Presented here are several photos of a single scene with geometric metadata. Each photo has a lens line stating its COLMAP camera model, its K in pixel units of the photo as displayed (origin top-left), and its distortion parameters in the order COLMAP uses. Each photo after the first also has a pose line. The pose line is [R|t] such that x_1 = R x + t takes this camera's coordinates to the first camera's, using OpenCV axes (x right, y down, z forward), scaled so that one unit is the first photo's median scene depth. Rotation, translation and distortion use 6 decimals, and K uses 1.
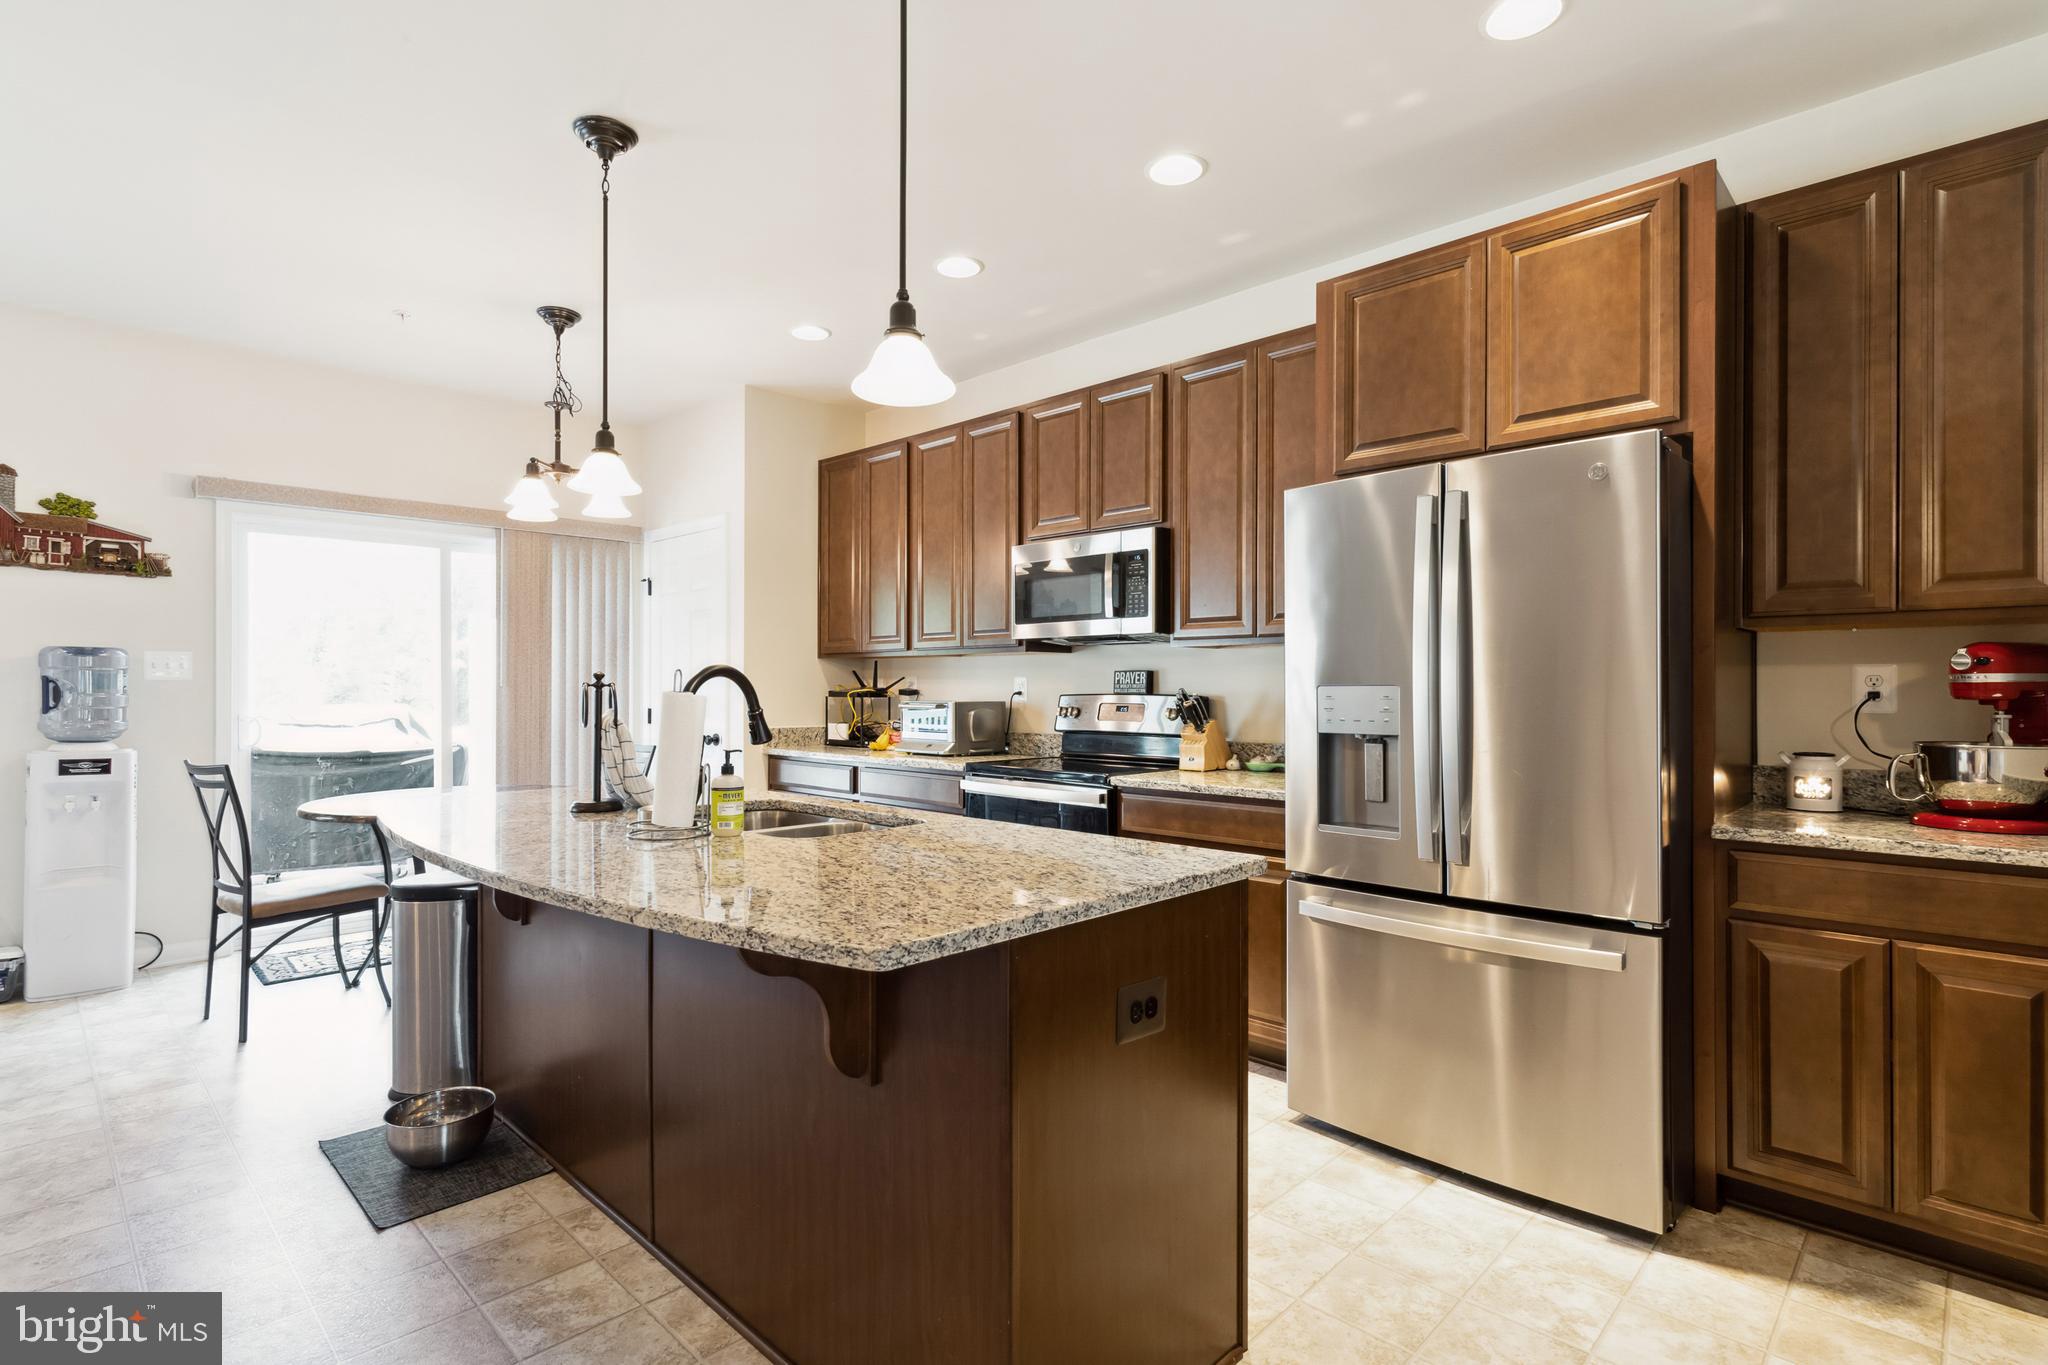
lens RADIAL K [[991.4, 0, 1020.0], [0, 991.4, 688.0], [0, 0, 1]] dist [0.000553, -0.000472]
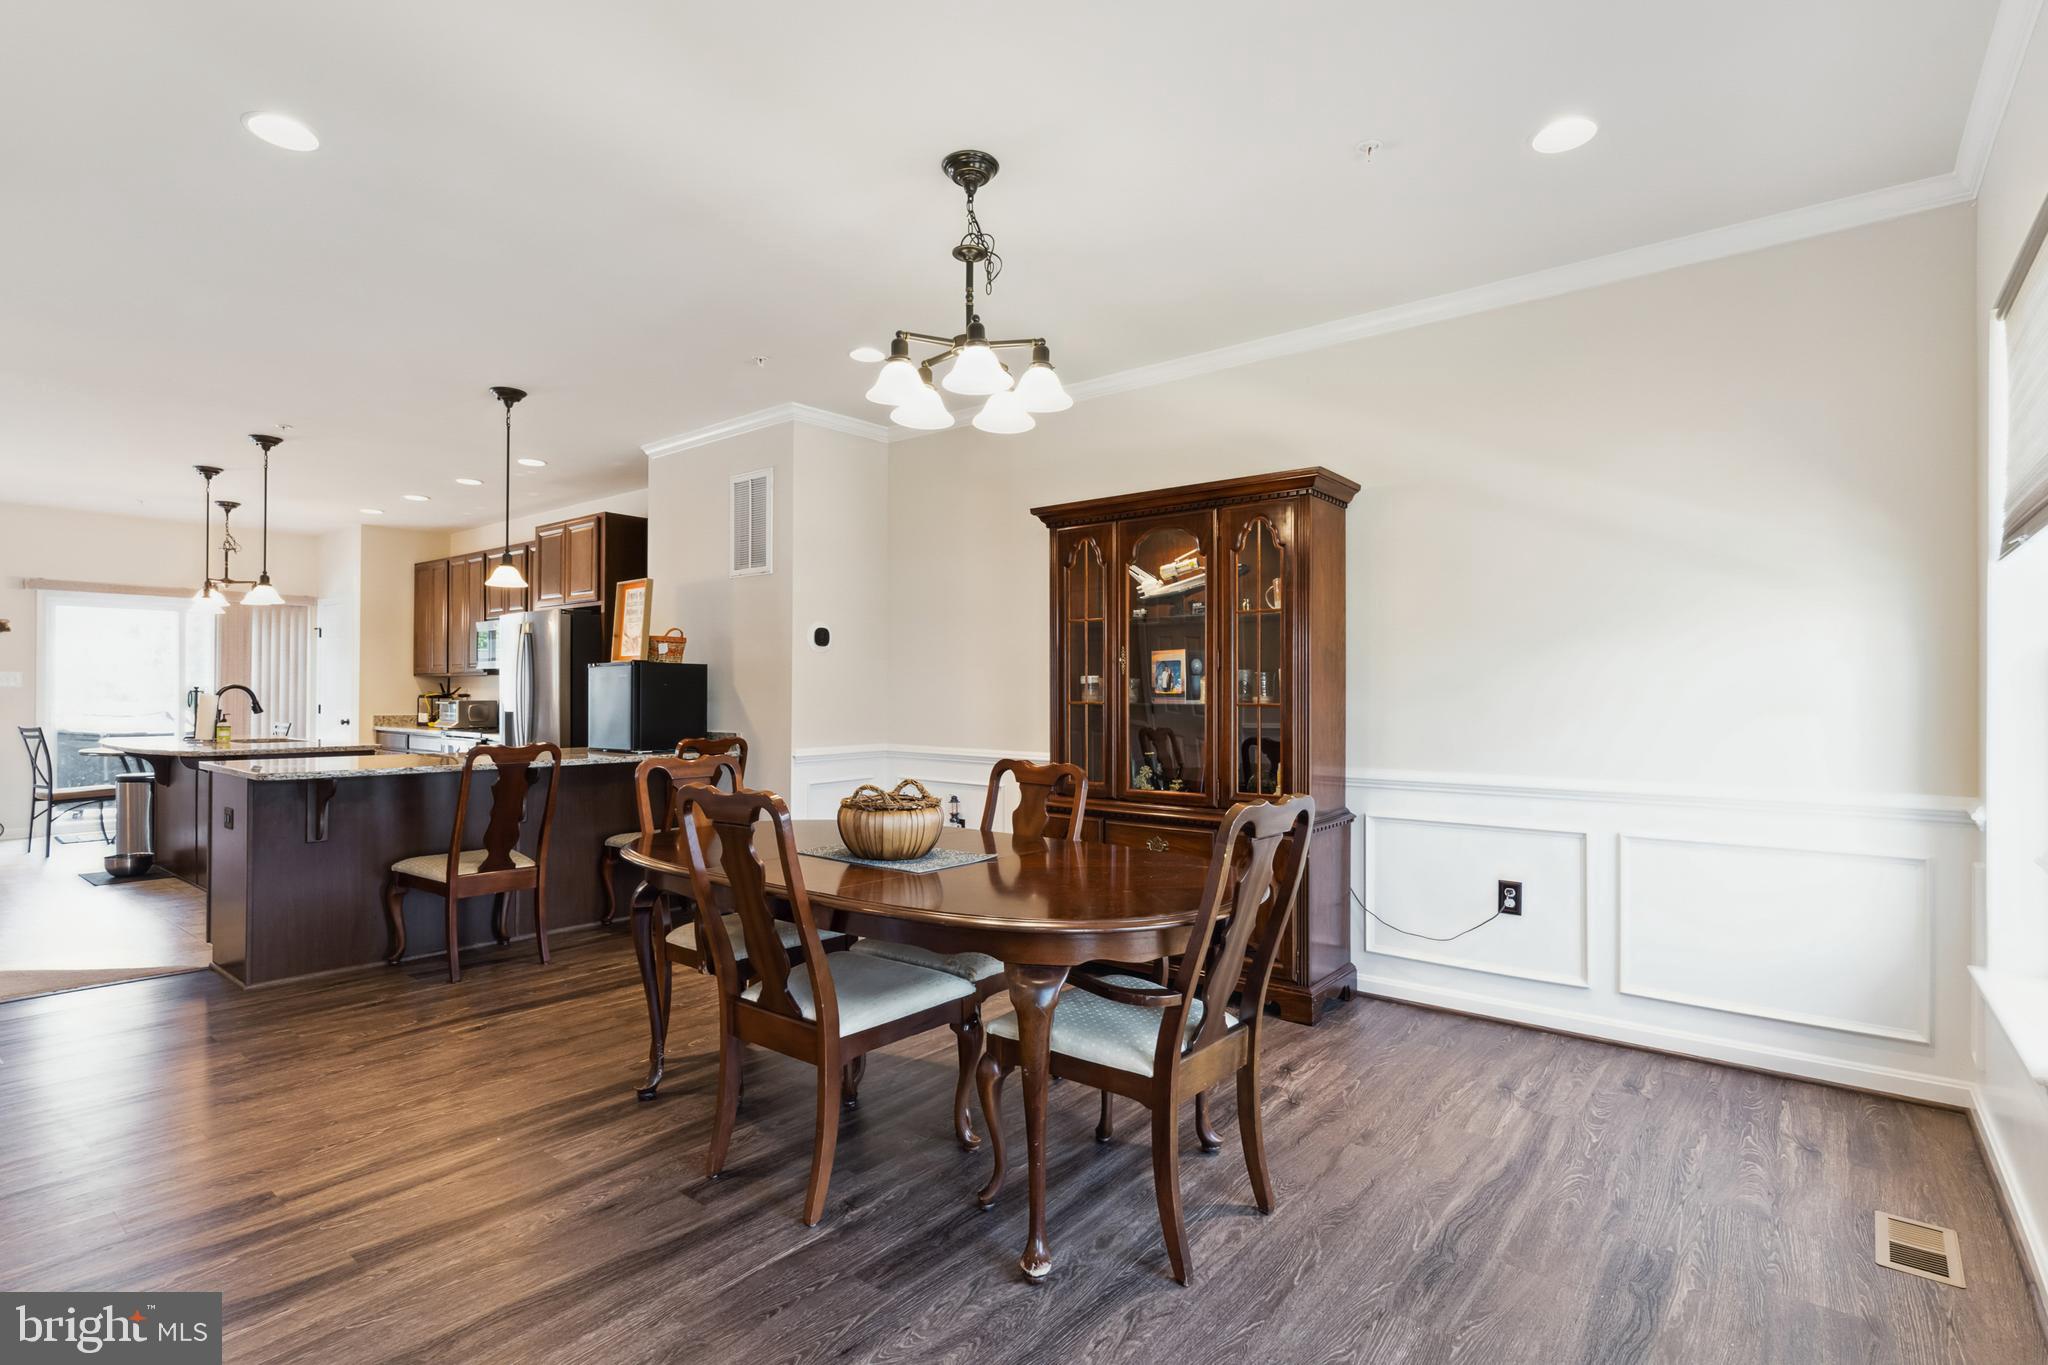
lens RADIAL K [[987.6, 0, 1025.3], [0, 987.6, 692.8], [0, 0, 1]] dist [0.004282, 0.000165]
pose [[0.995087, 0.004501, 0.098905, 1.390588], [-0.004418, 0.999990, -0.001057, -0.006026], [-0.098909, 0.000615, 0.995096, -1.688702]]
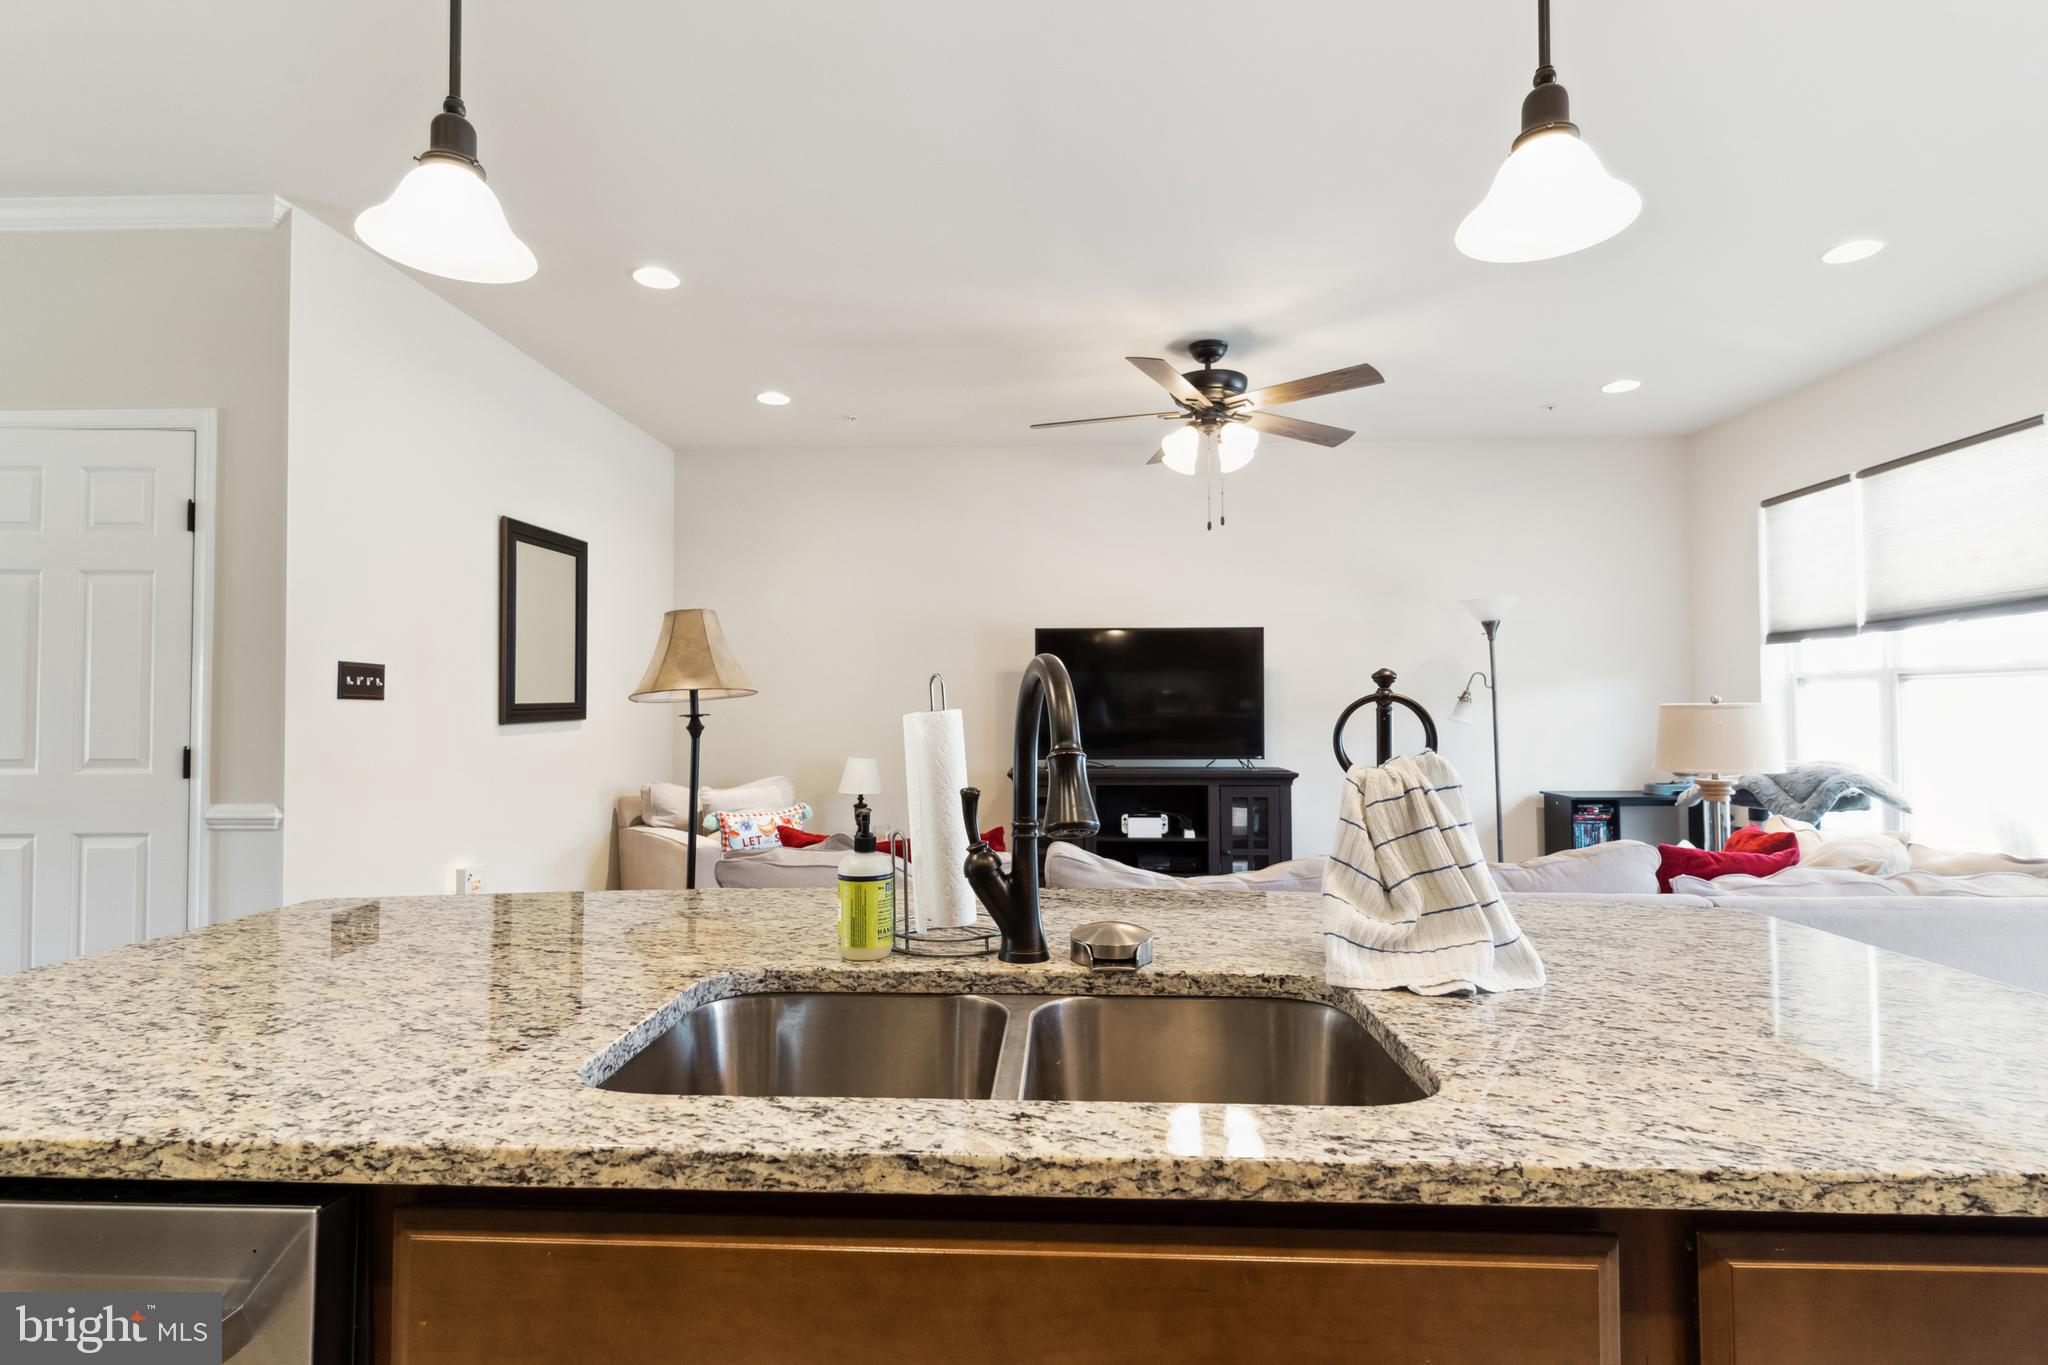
lens RADIAL K [[997.3, 0, 1024.4], [0, 997.3, 678.0], [0, 0, 1]] dist [0.004663, -0.001746]
pose [[-0.745528, -0.023511, -0.666059, 0.021819], [0.001970, 0.999295, -0.037479, 0.006249], [0.666471, -0.029254, -0.744957, 1.172396]]
